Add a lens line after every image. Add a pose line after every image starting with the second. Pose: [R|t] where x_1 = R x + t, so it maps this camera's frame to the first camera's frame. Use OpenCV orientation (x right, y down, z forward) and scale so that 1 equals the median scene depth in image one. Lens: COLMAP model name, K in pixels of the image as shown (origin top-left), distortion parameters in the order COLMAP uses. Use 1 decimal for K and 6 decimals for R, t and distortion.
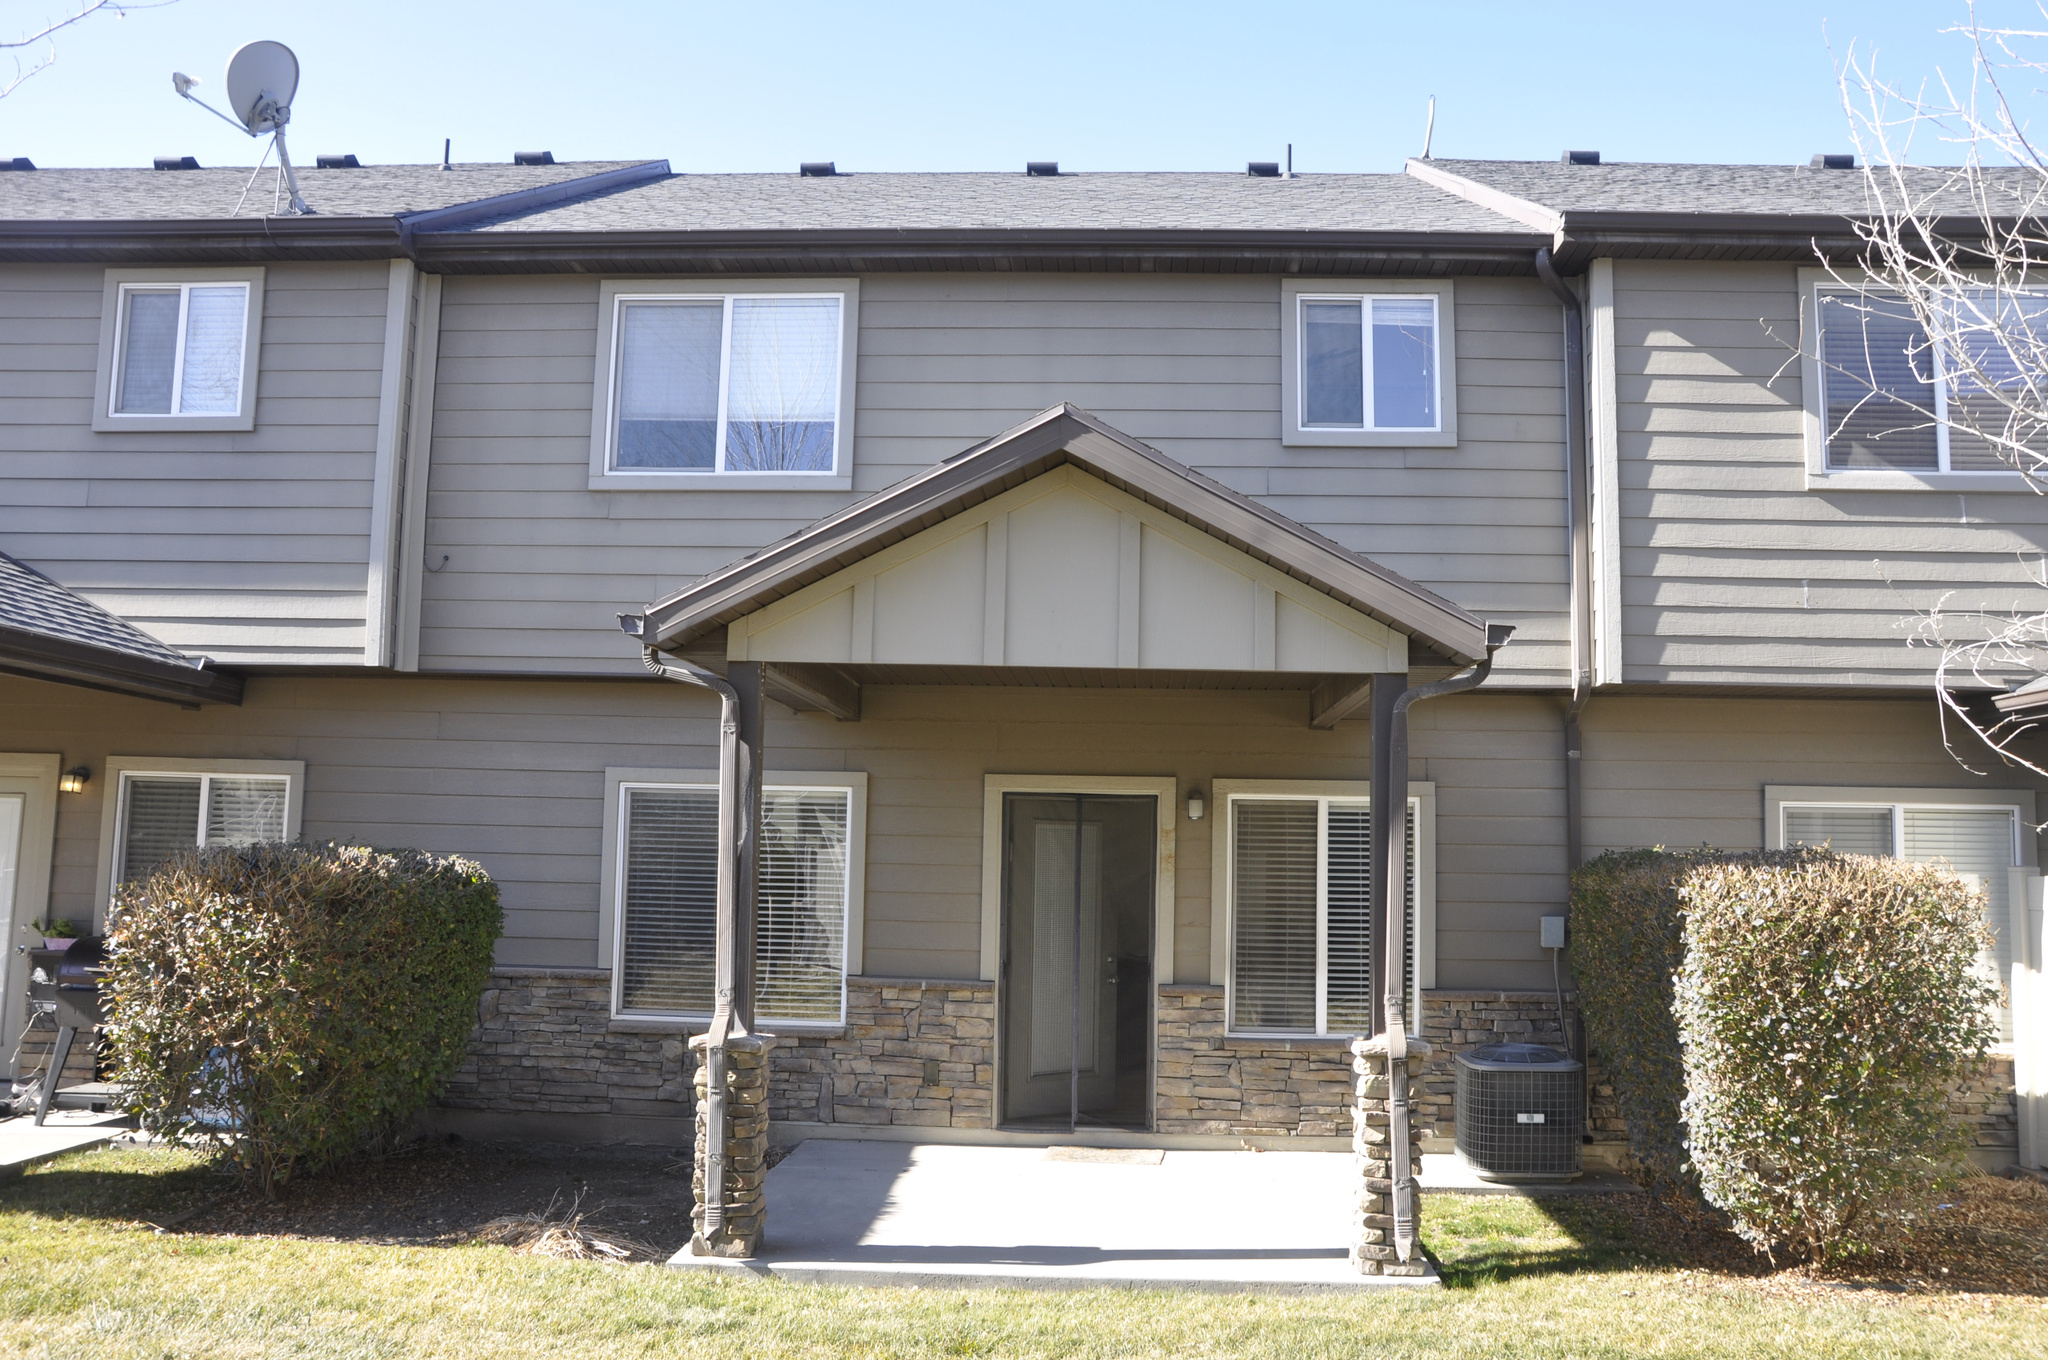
lens RADIAL K [[1677.2, 0, 1024.0], [0, 1677.2, 680.0], [0, 0, 1]] dist [-0.140969, 0.152630]
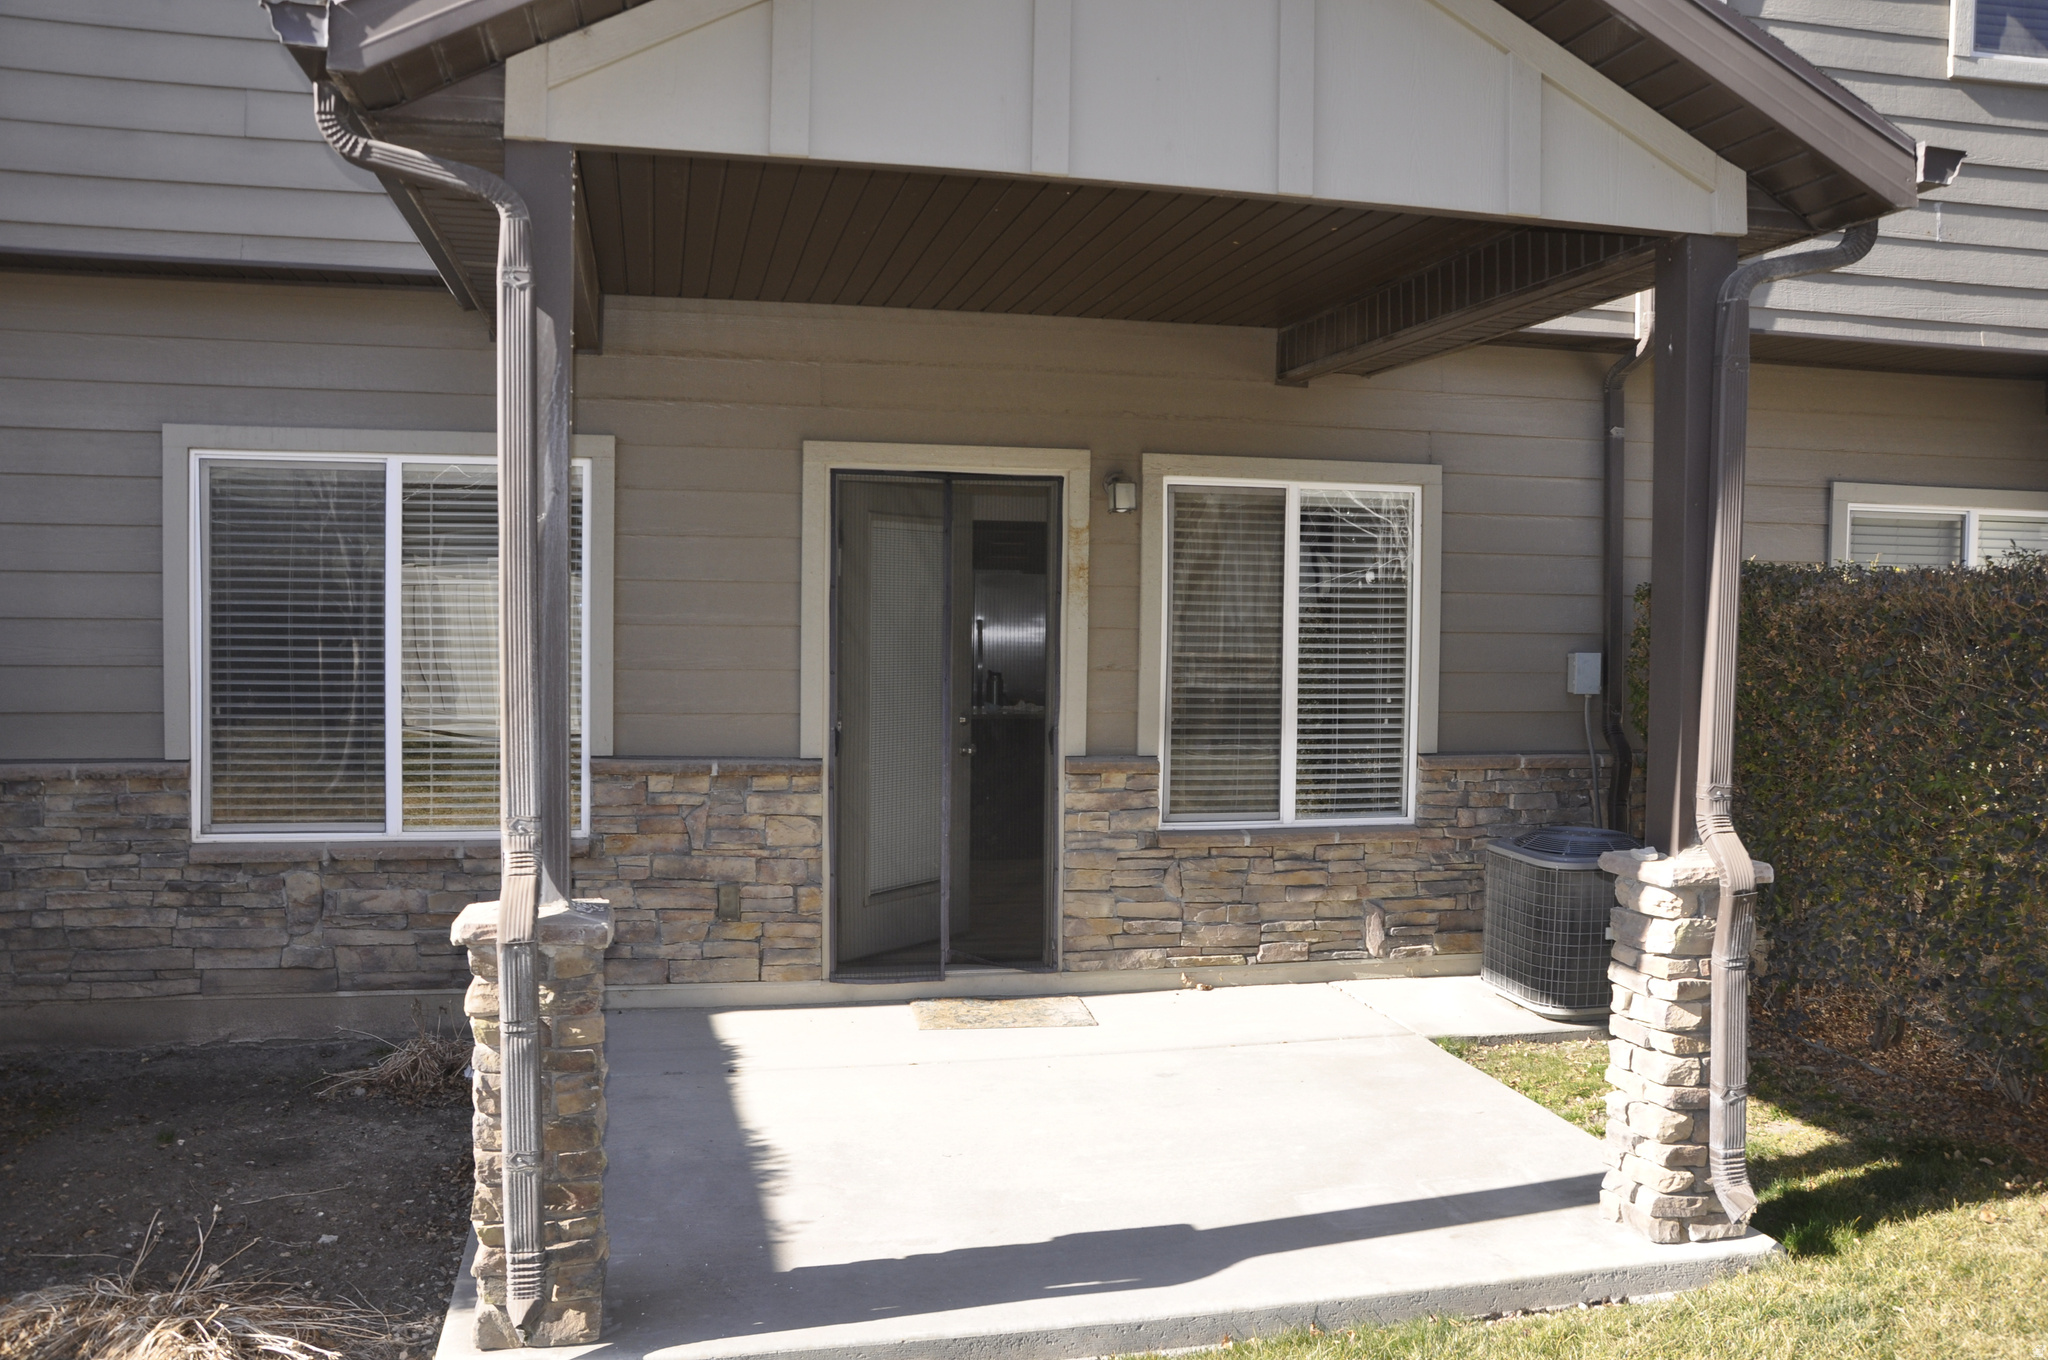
lens RADIAL K [[1677.2, 0, 1024.0], [0, 1677.2, 680.0], [0, 0, 1]] dist [-0.140969, 0.152630]
pose [[0.960674, -0.018885, 0.277036, -0.124192], [-0.023635, 0.988503, 0.149343, 0.050601], [-0.276671, -0.150017, 0.949183, 0.364770]]
